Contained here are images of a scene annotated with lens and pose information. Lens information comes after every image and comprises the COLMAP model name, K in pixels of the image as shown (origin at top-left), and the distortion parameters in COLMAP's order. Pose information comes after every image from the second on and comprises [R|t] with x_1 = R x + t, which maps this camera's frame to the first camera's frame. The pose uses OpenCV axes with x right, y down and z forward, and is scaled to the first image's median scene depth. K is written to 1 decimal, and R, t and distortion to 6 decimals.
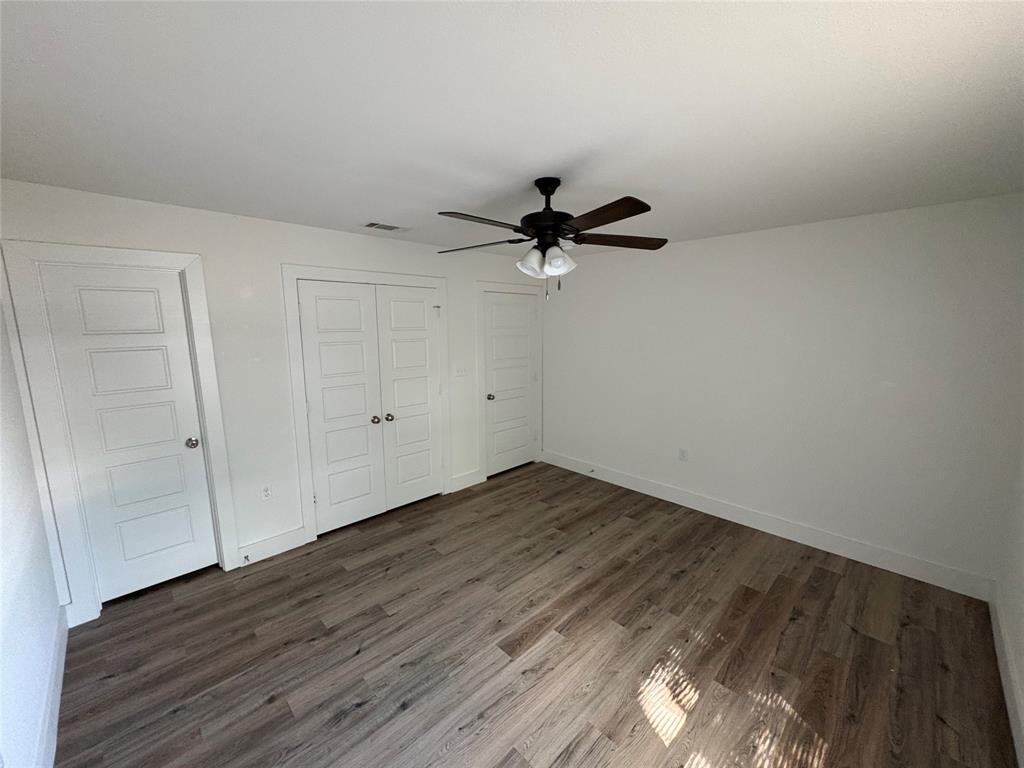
lens RADIAL K [[409.9, 0, 510.9], [0, 409.9, 387.1], [0, 0, 1]] dist [-0.000334, -0.000111]
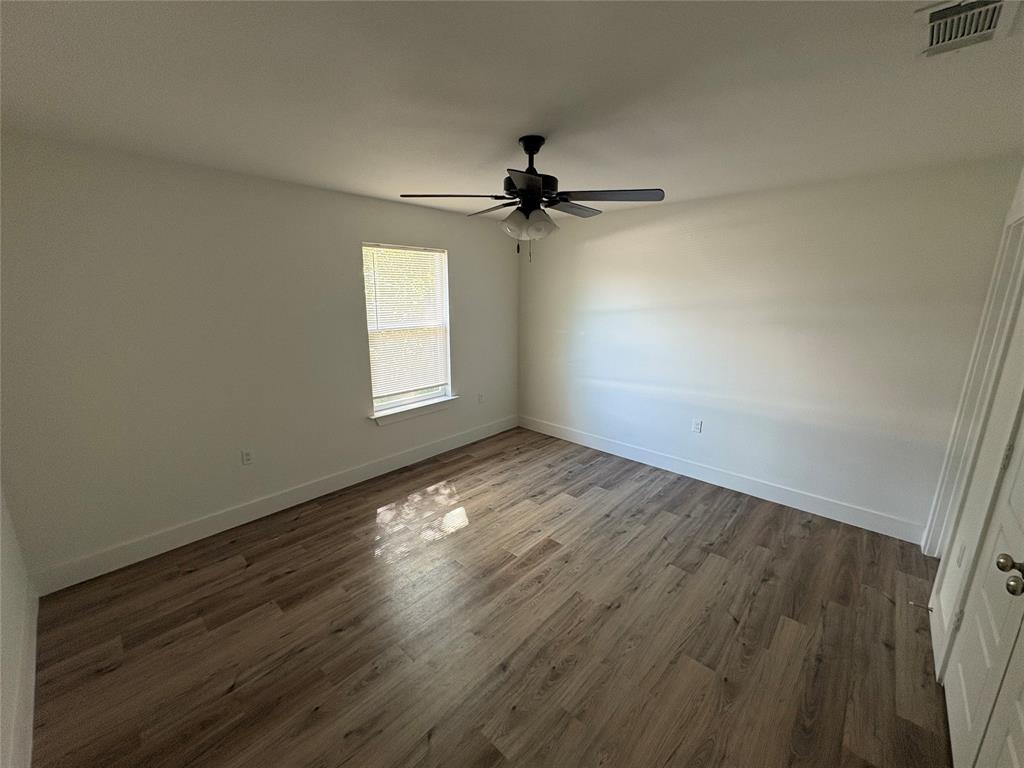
lens RADIAL K [[409.9, 0, 506.5], [0, 409.9, 385.0], [0, 0, 1]] dist [-0.000334, -0.000111]
pose [[-0.998990, 0.010019, -0.043798, 0.178340], [-0.007143, 0.927006, 0.374978, -0.282126], [0.044358, 0.374912, -0.925999, 1.855808]]
